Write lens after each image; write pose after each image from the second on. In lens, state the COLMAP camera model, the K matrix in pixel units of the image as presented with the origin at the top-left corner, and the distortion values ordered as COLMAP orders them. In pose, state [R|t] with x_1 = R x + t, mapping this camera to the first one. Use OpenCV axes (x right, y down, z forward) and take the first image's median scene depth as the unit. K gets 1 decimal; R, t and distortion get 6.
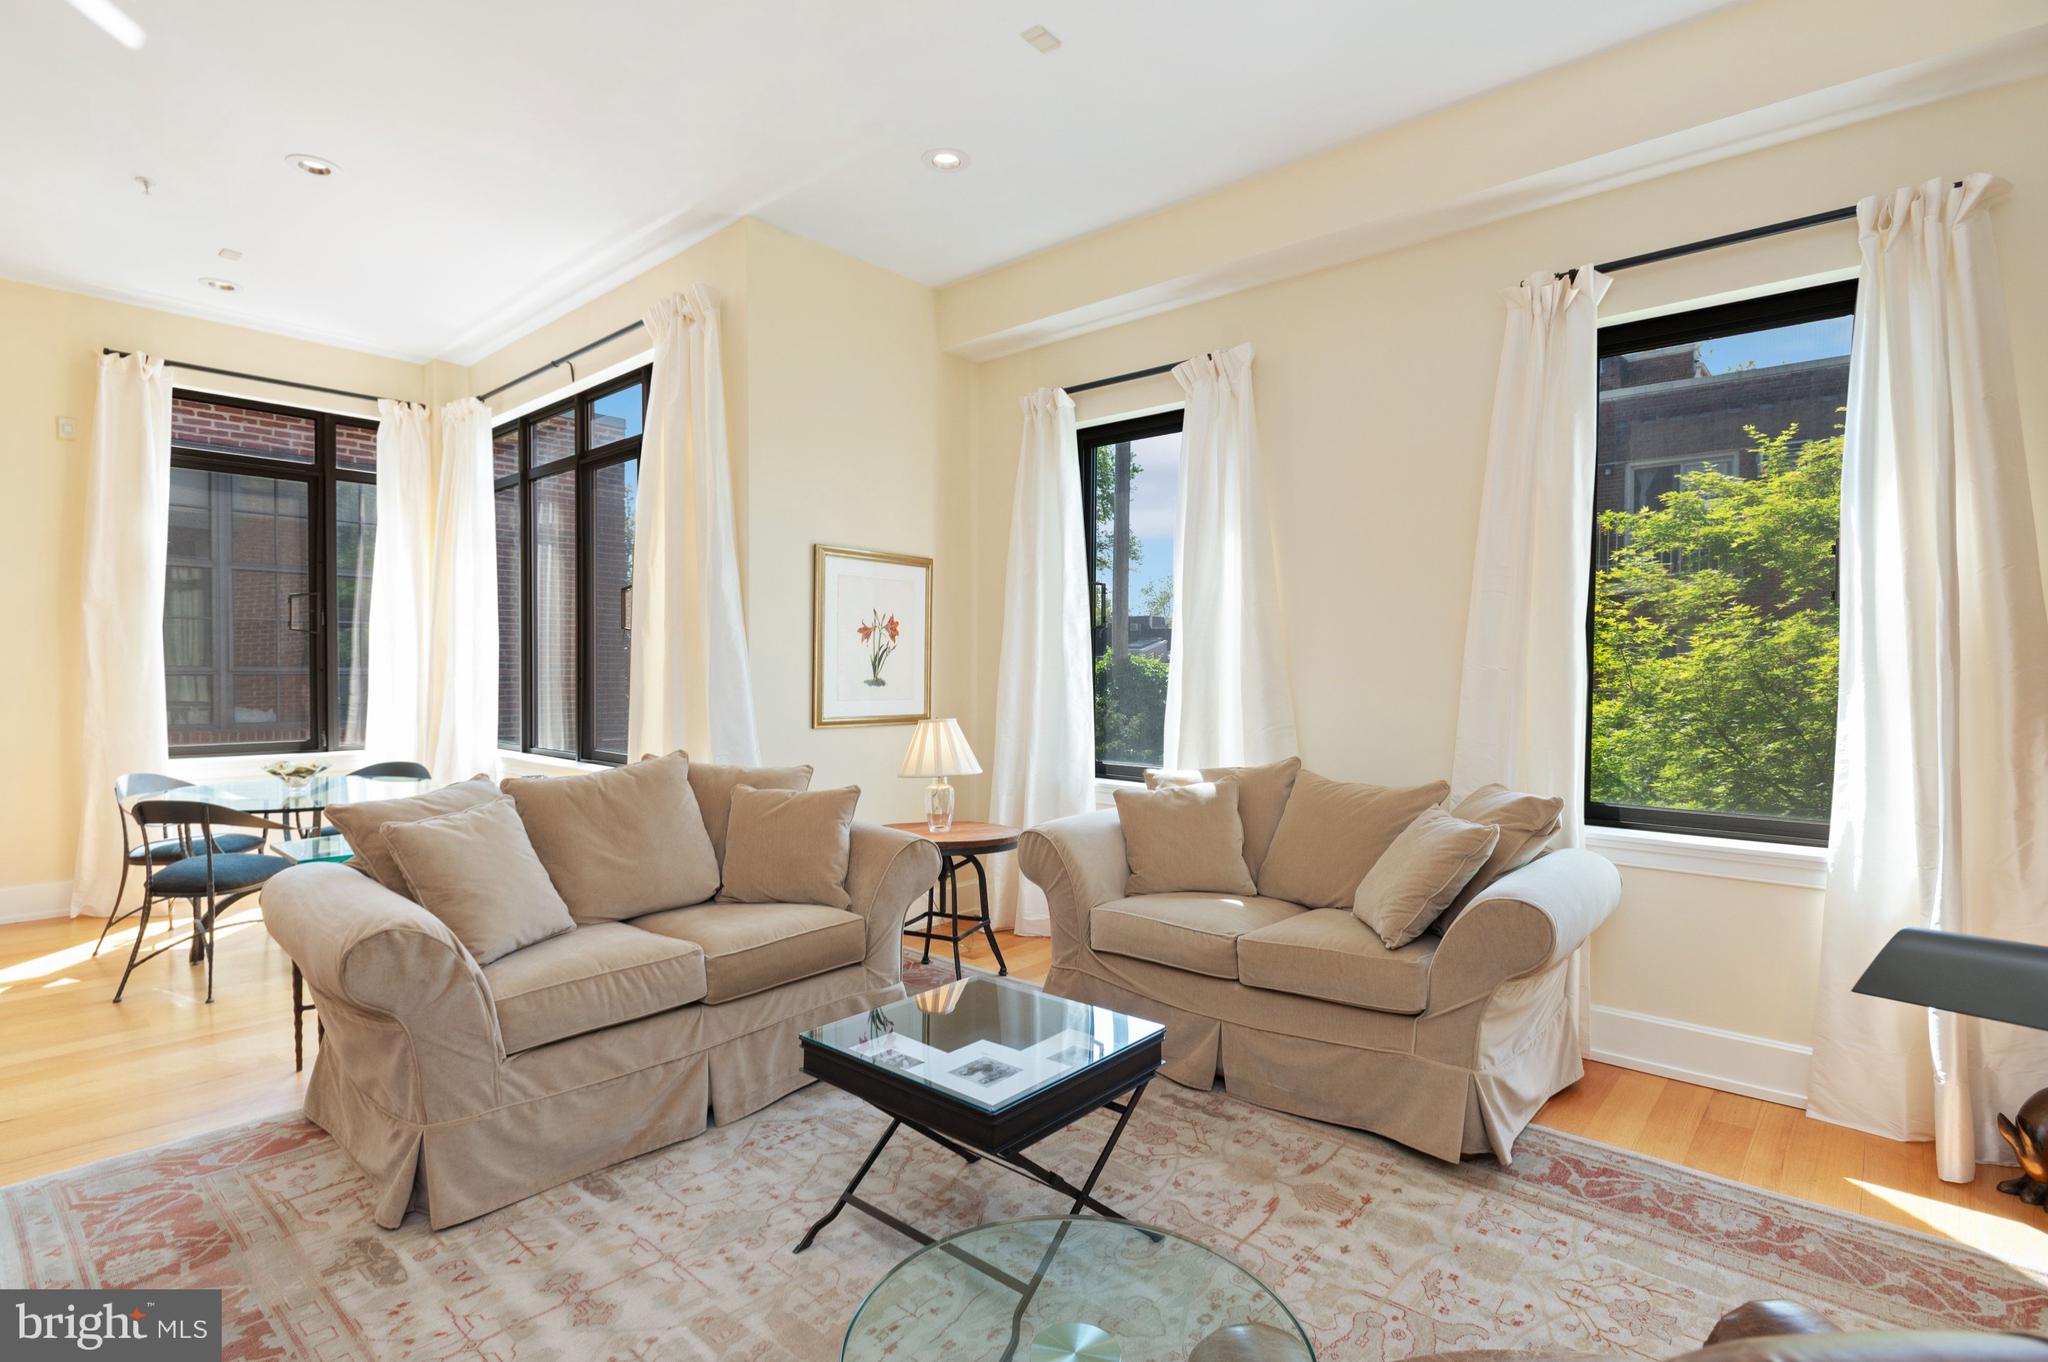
lens RADIAL K [[995.8, 0, 1012.7], [0, 995.8, 699.7], [0, 0, 1]] dist [-0.008031, -0.001230]
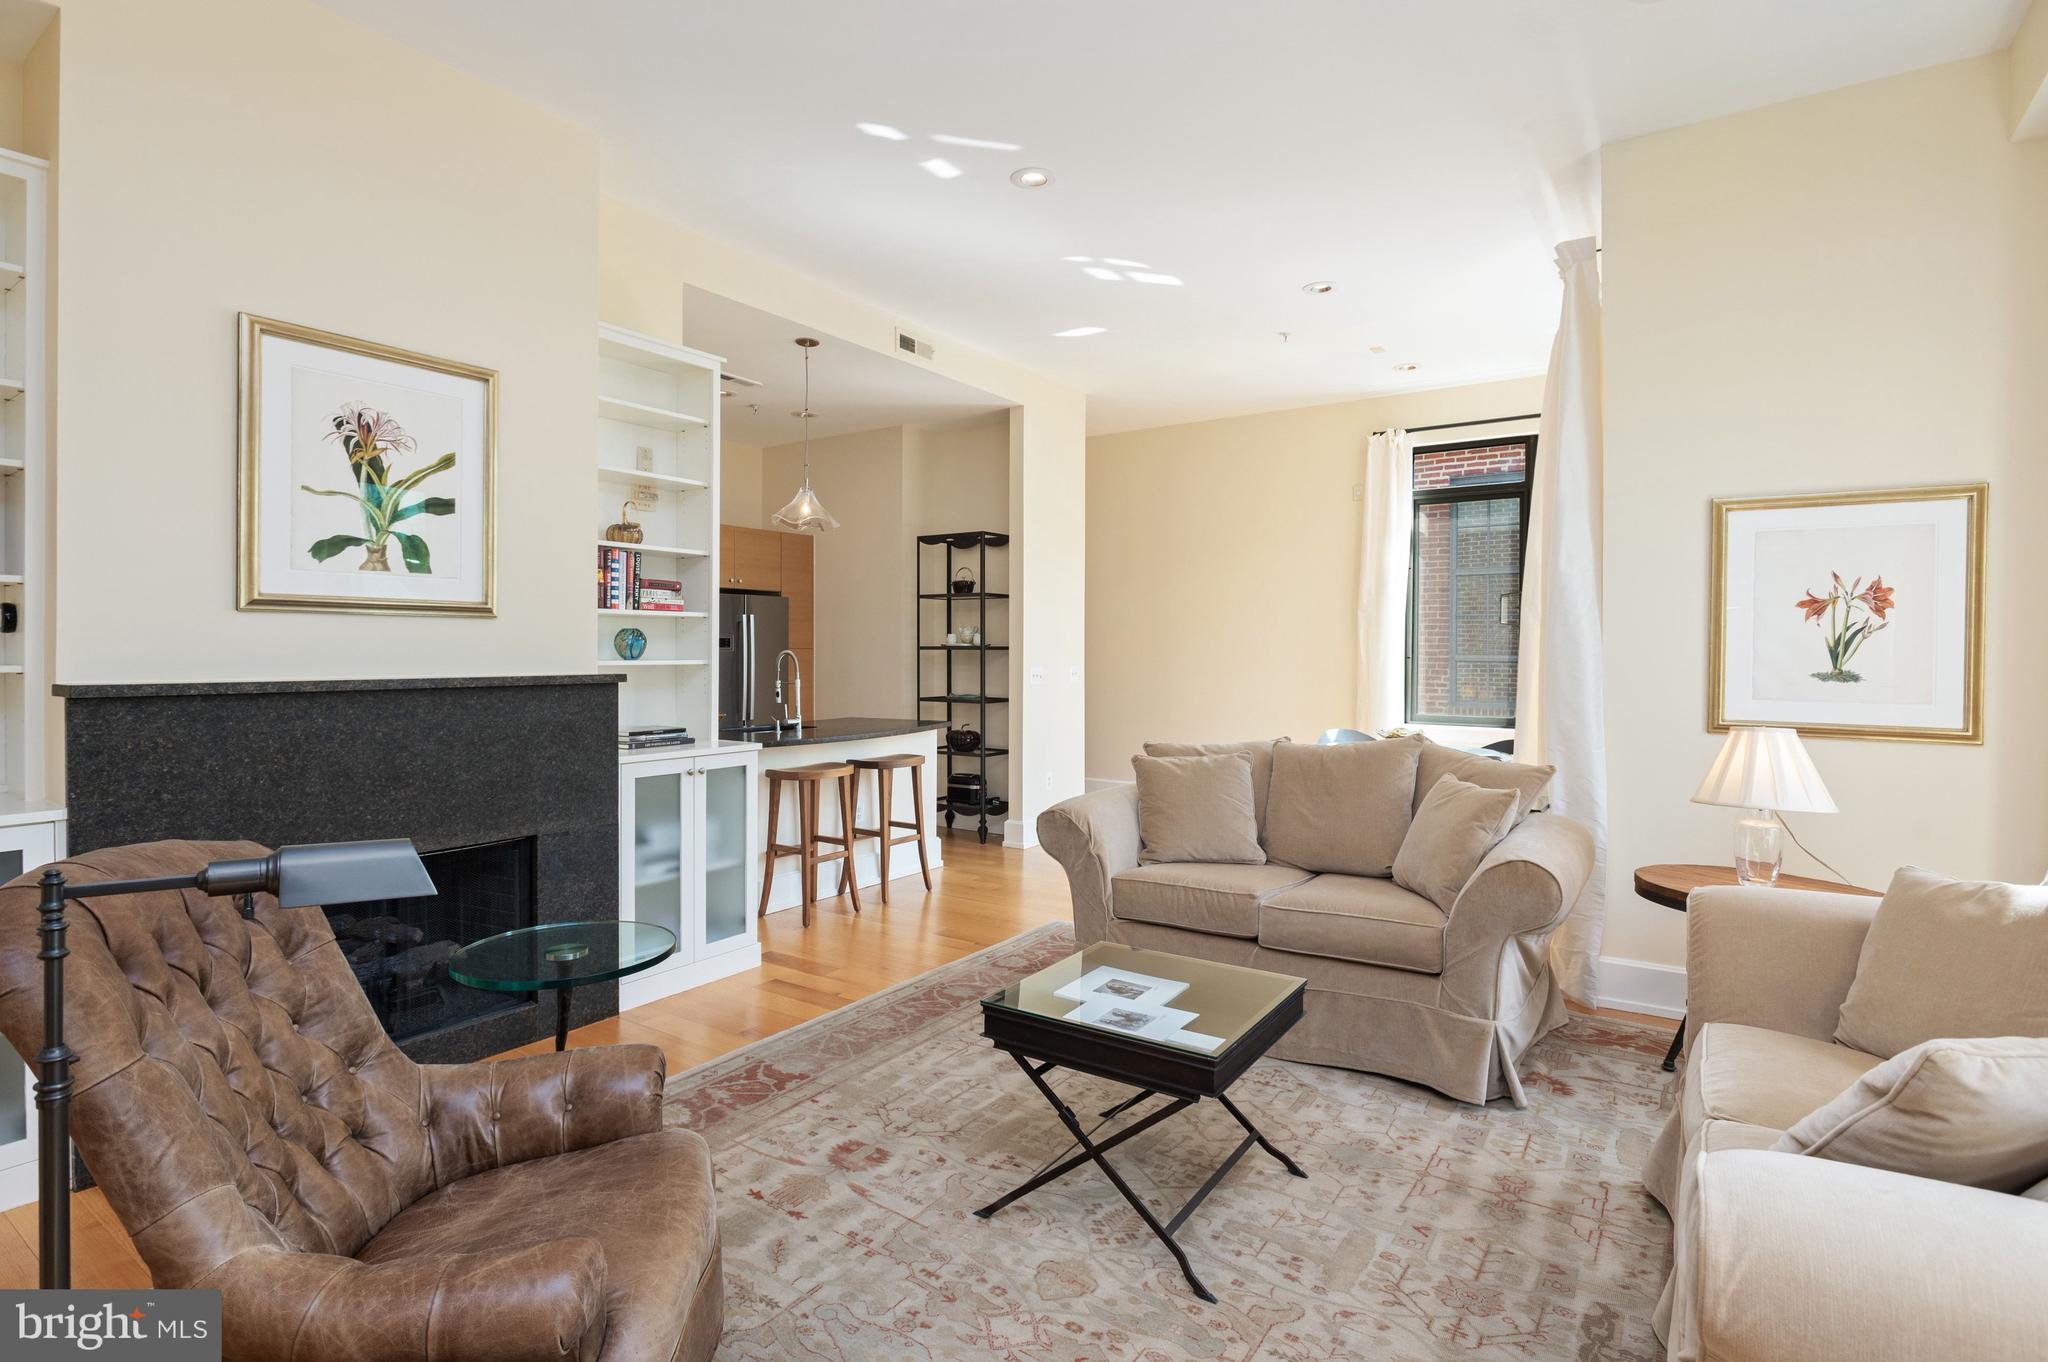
lens RADIAL K [[1009.8, 0, 1027.8], [0, 1009.8, 658.9], [0, 0, 1]] dist [-0.003736, -0.001379]
pose [[0.137552, 0.003699, -0.990488, 0.528402], [-0.035753, 0.999360, -0.001233, -0.009159], [0.989849, 0.035582, 0.137596, 0.362419]]
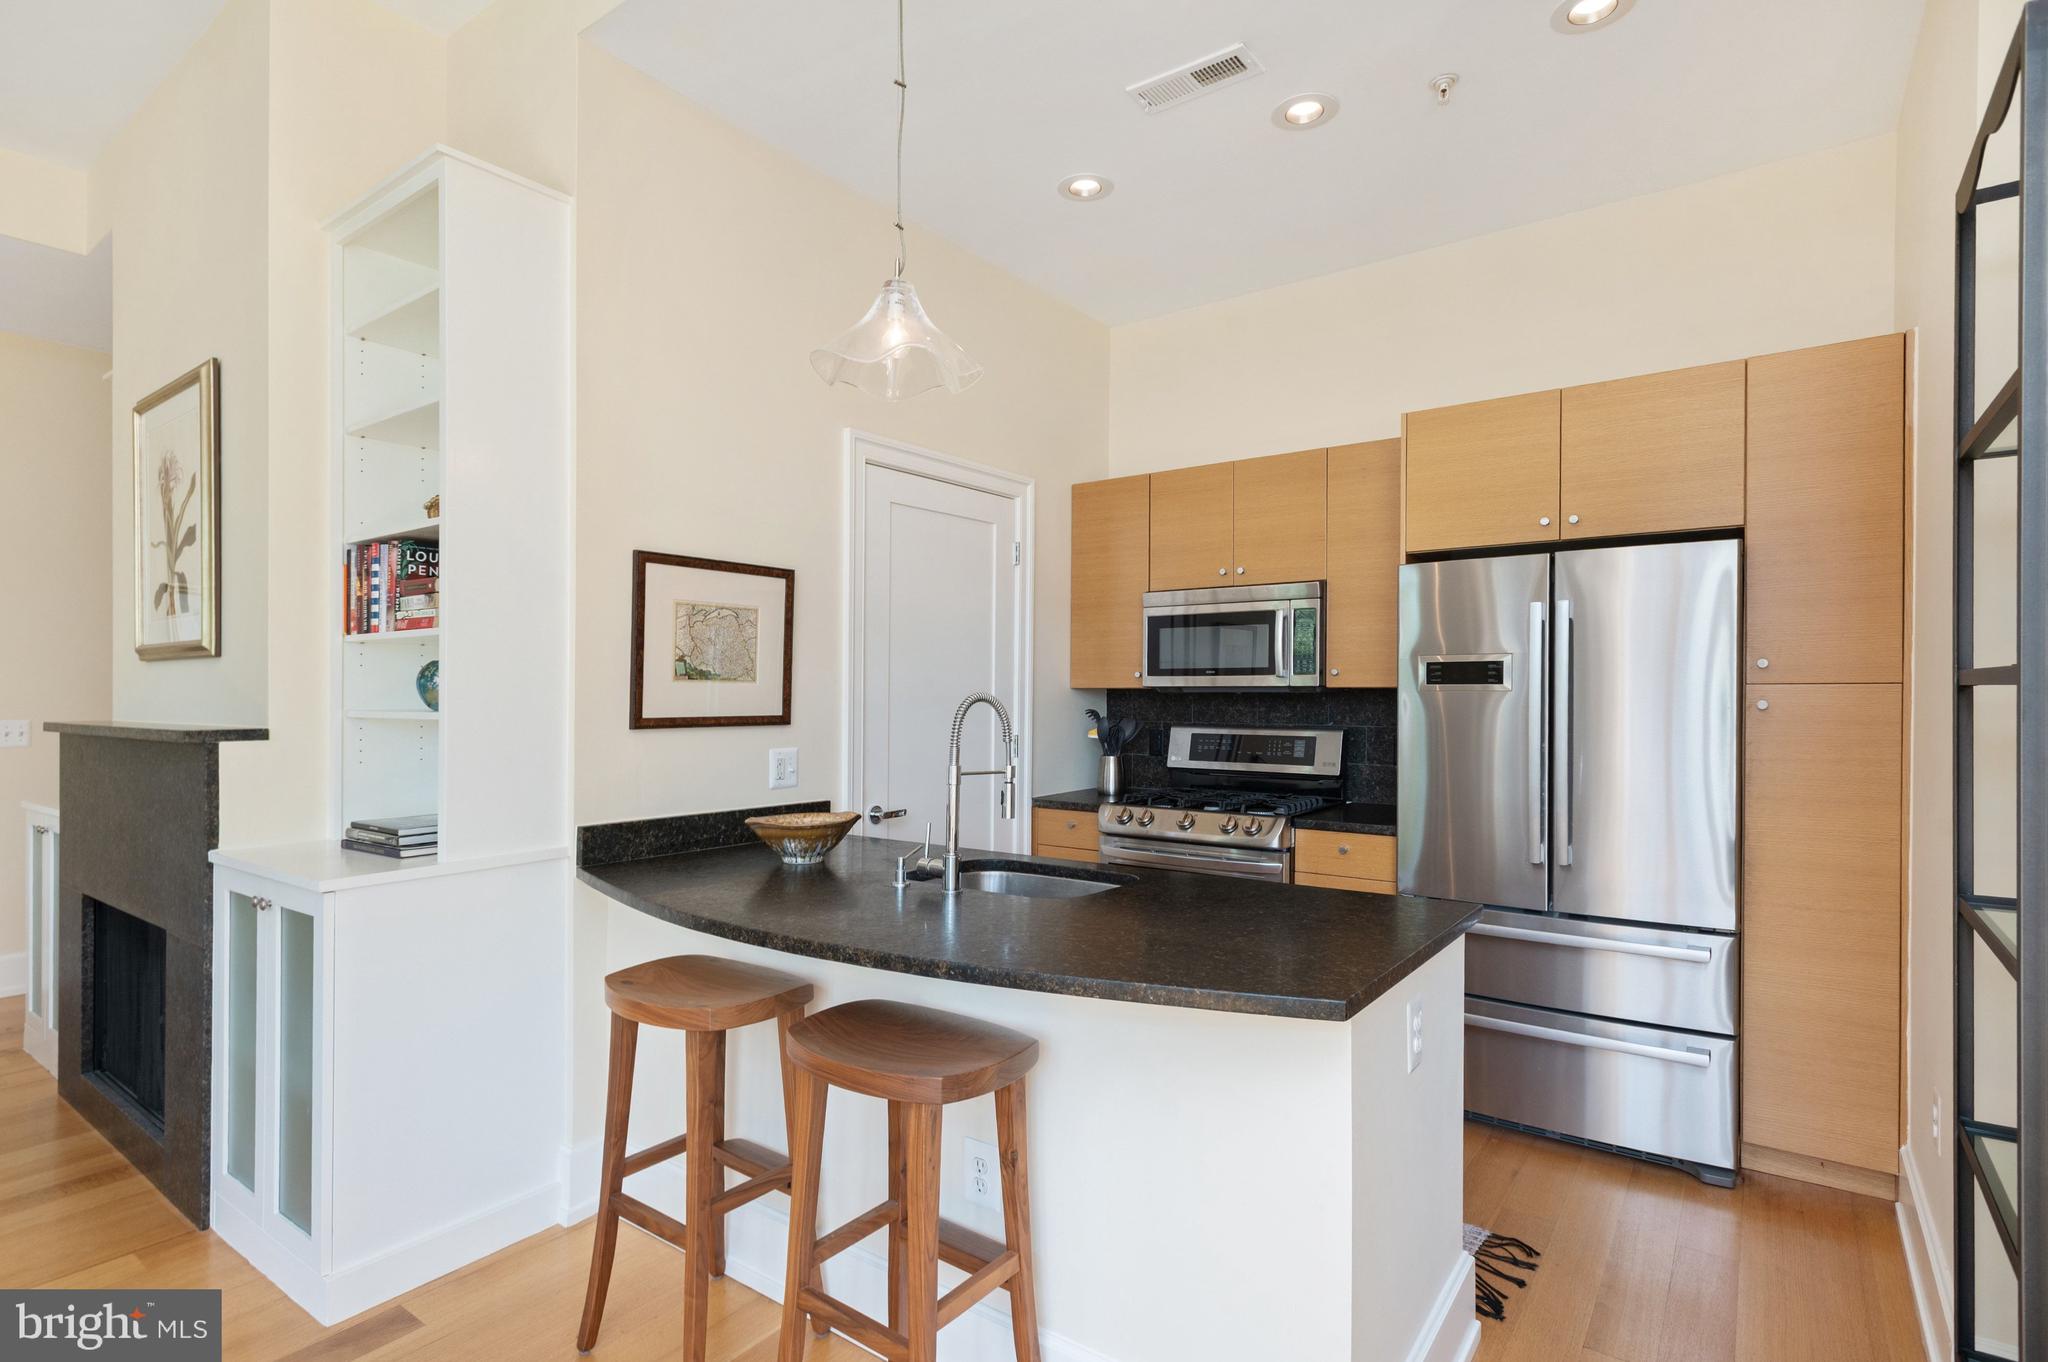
lens RADIAL K [[1010.4, 0, 1017.3], [0, 1010.4, 688.9], [0, 0, 1]] dist [0.000483, -0.000249]
pose [[-0.995369, -0.000096, -0.096129, -0.745100], [-0.003230, 0.999468, 0.032444, -0.029229], [0.096075, 0.032605, -0.994840, 0.757285]]
